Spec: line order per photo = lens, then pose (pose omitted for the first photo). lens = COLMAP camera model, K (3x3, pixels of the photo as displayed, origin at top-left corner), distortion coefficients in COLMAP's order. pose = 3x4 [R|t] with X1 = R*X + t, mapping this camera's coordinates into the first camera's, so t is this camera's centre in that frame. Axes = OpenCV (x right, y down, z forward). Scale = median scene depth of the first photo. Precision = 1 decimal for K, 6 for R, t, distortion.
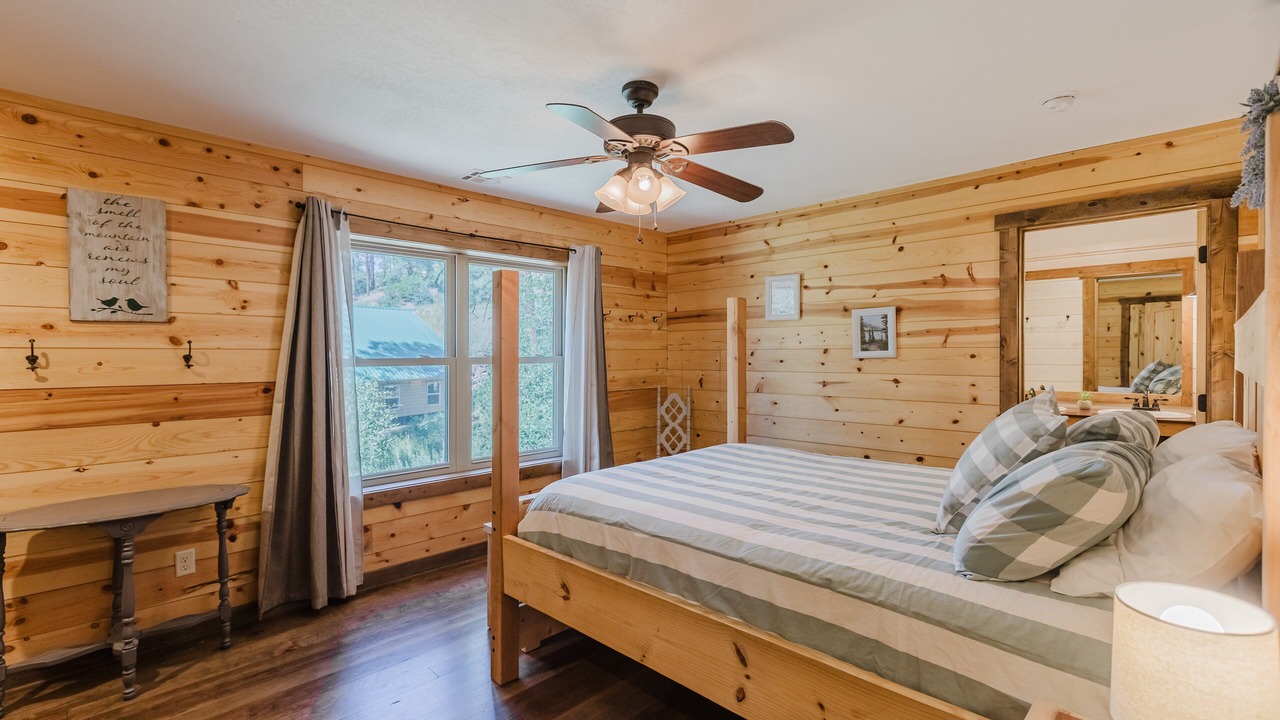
lens RADIAL K [[597.5, 0, 659.9], [0, 597.5, 354.9], [0, 0, 1]] dist [0.000786, 0.000071]
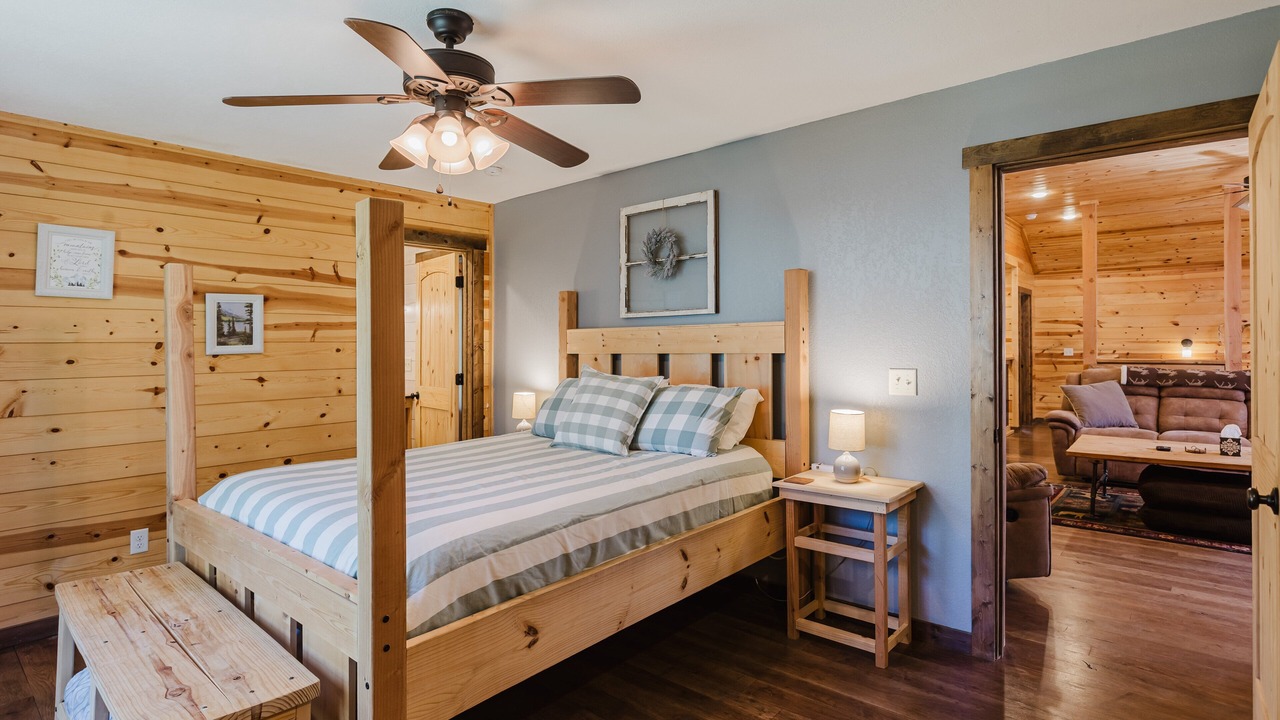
lens RADIAL K [[597.5, 0, 659.9], [0, 597.5, 354.9], [0, 0, 1]] dist [0.000786, 0.000071]
pose [[-0.052723, -0.012294, 0.998533, -0.520446], [0.012761, 0.999834, 0.012983, 0.003469], [-0.998528, 0.013427, -0.052558, 0.461043]]
